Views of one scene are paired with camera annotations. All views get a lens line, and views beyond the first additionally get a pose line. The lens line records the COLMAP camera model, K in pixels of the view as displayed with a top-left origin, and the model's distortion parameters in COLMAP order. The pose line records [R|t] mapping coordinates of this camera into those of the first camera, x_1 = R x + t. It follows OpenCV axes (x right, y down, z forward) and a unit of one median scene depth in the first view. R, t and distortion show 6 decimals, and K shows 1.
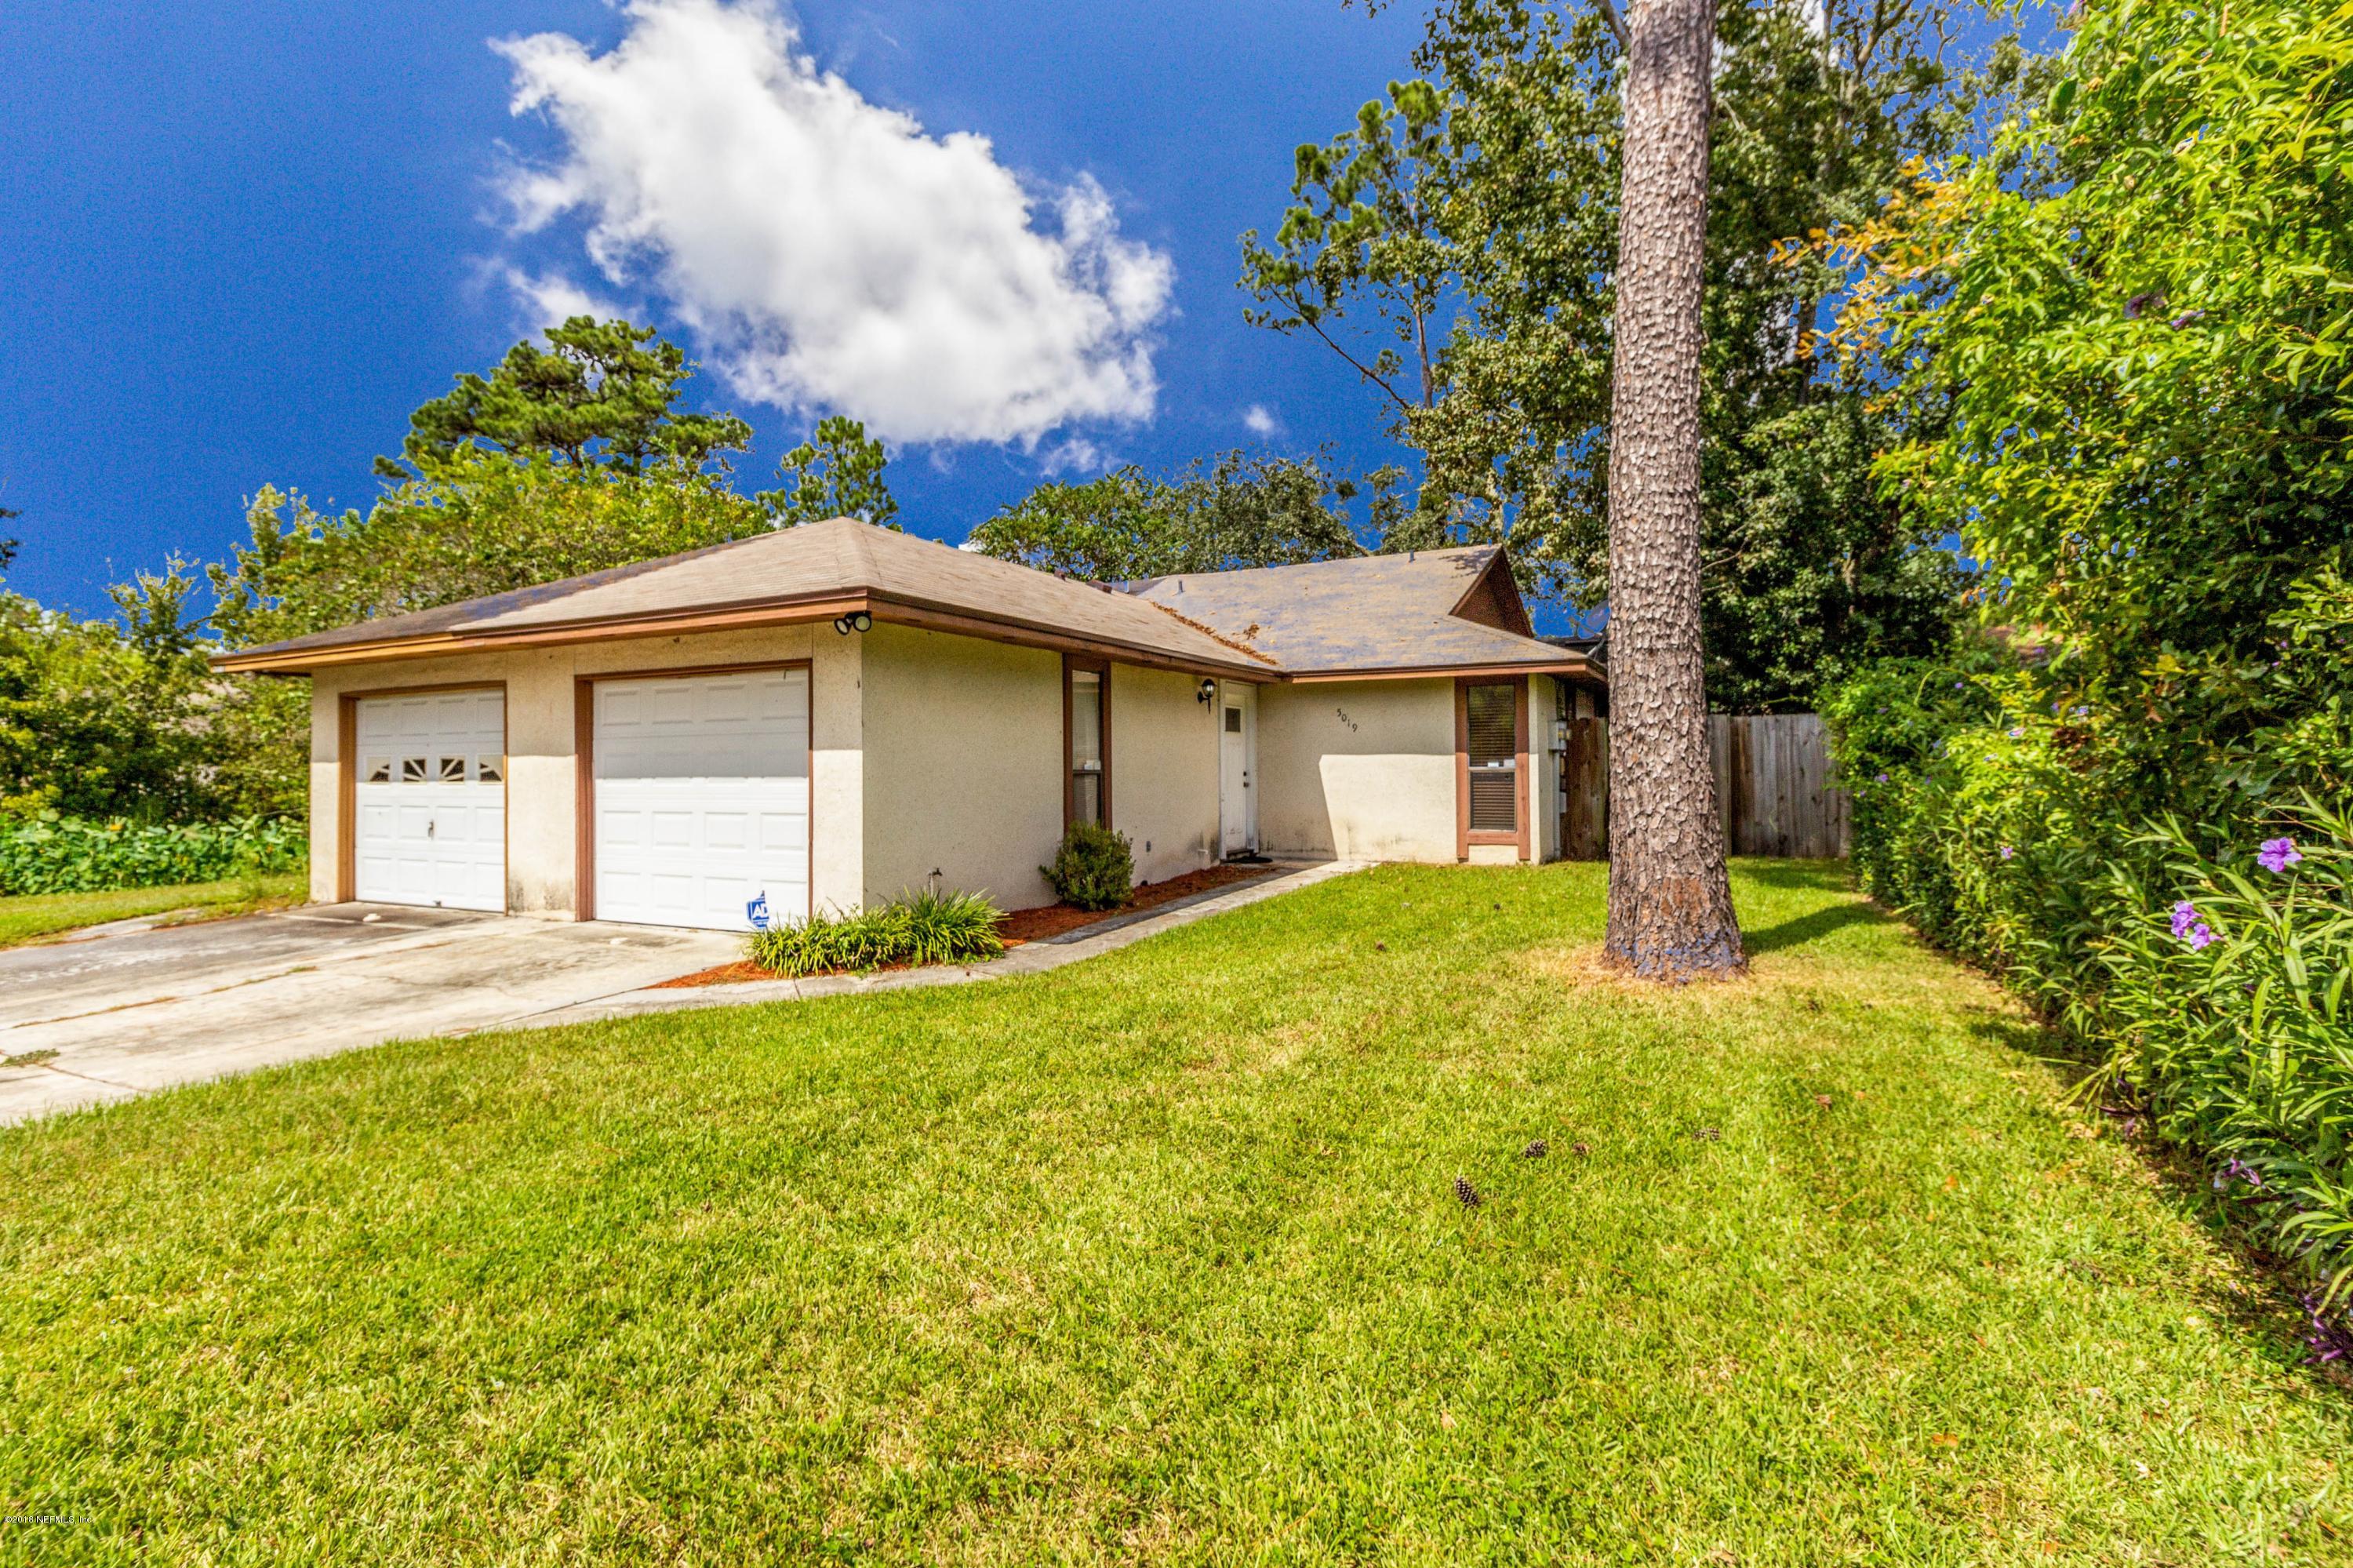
lens RADIAL K [[1089.2, 0, 1215.5], [0, 1089.2, 787.3], [0, 0, 1]] dist [0.012105, -0.000045]
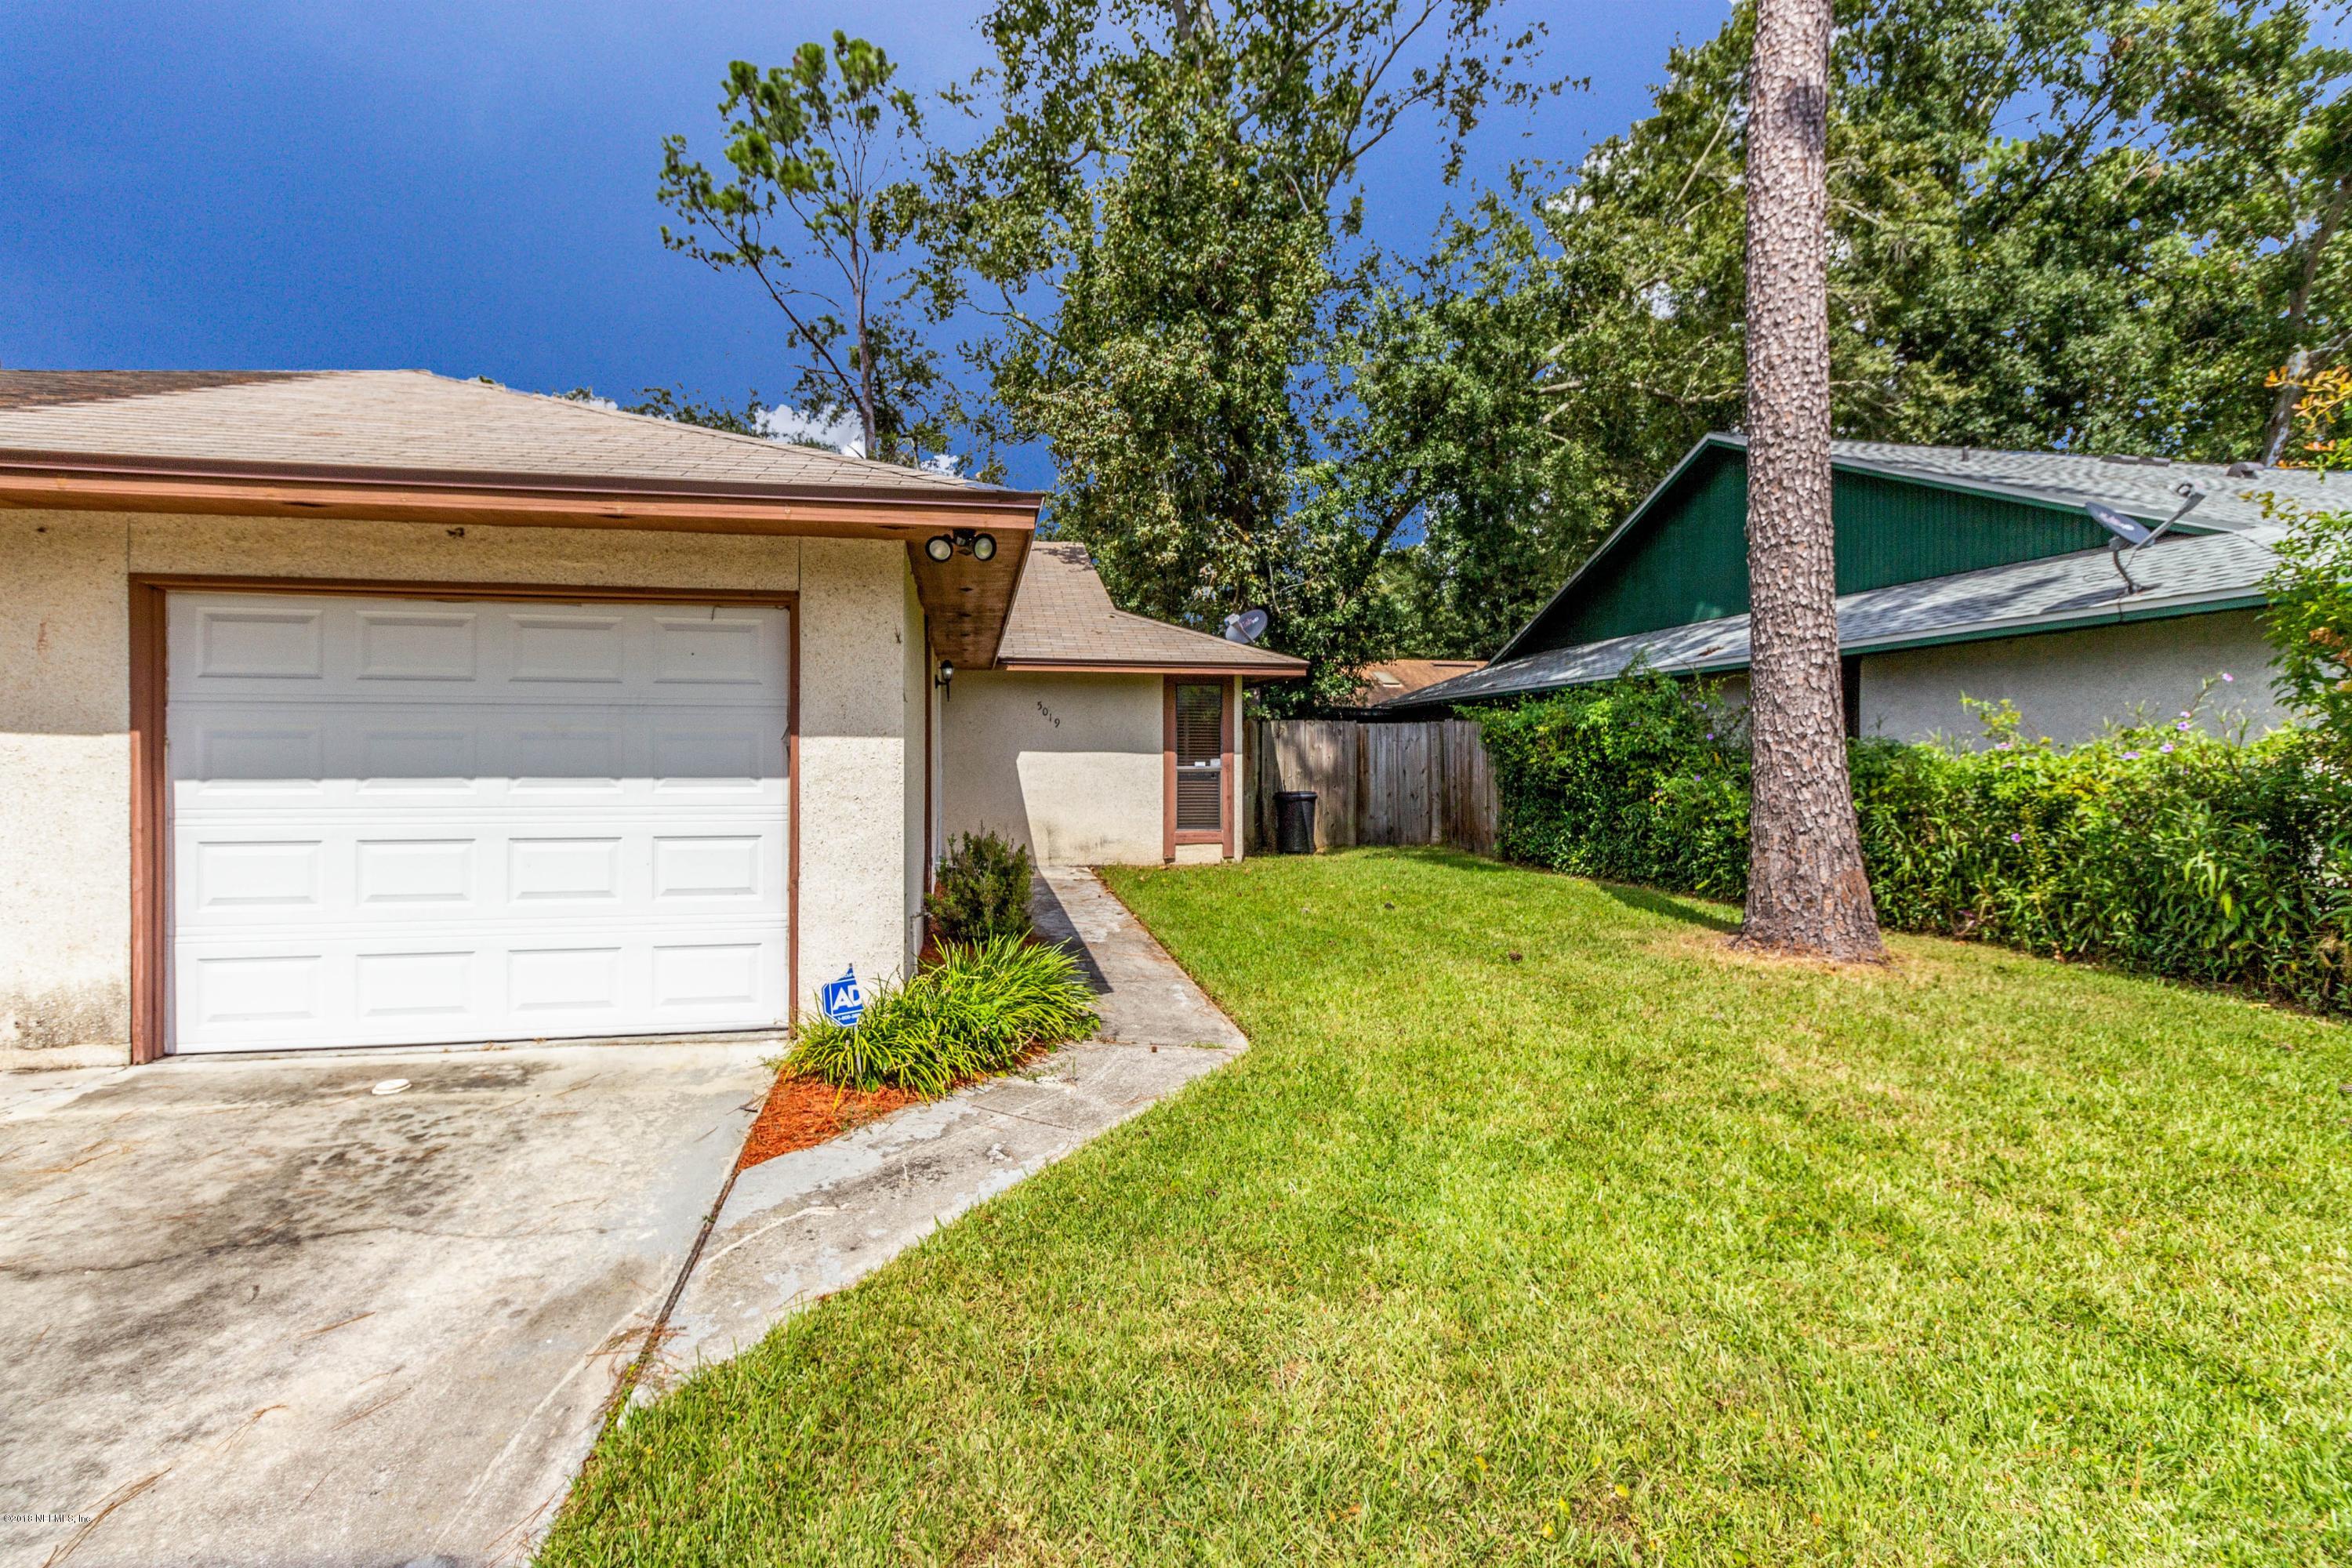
lens RADIAL K [[1058.7, 0, 1176.0], [0, 1058.7, 784.0], [0, 0, 1]] dist [0.011114, 0.000262]
pose [[0.810264, -0.002413, 0.586061, -0.442173], [0.002128, 0.999997, 0.001176, -0.004700], [-0.586062, 0.000294, 0.810266, 0.294136]]
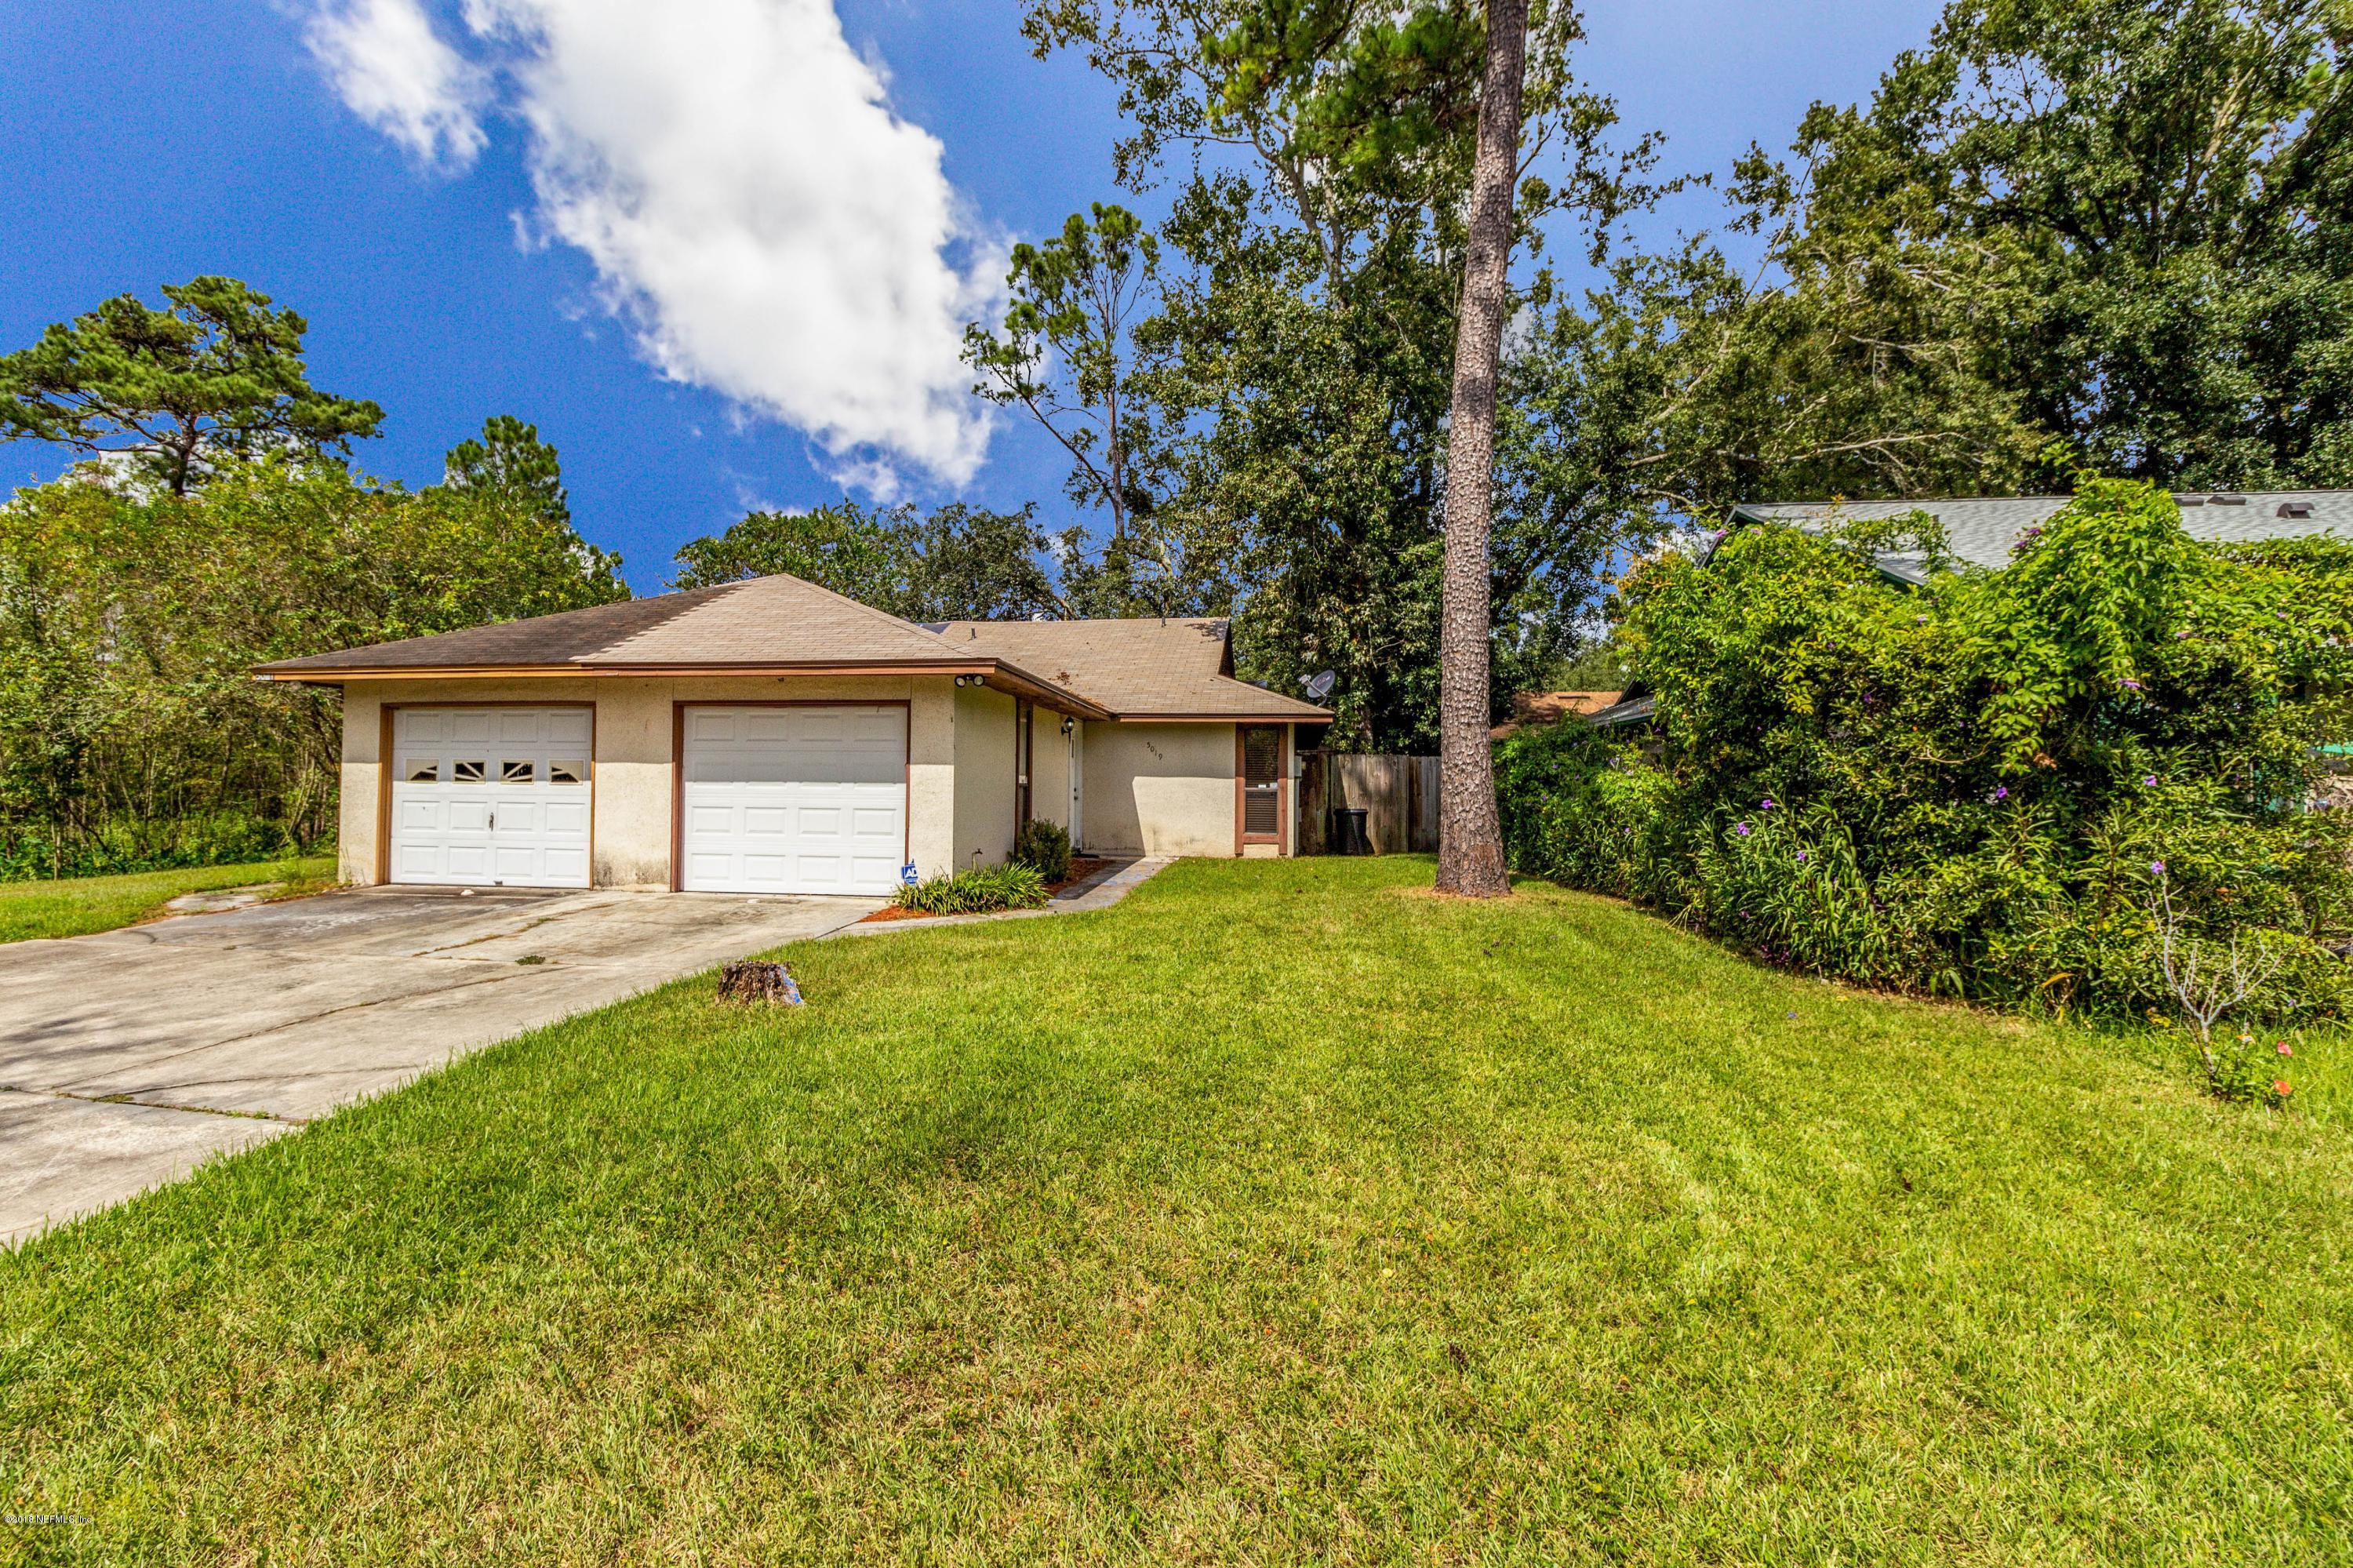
lens RADIAL K [[1069.3, 0, 1148.9], [0, 1069.3, 813.7], [0, 0, 1]] dist [0.005586, 0.000170]
pose [[0.951965, 0.012061, 0.305968, -0.397439], [-0.012936, 0.999916, 0.000832, 0.020152], [-0.305933, -0.004750, 0.952041, -0.339603]]
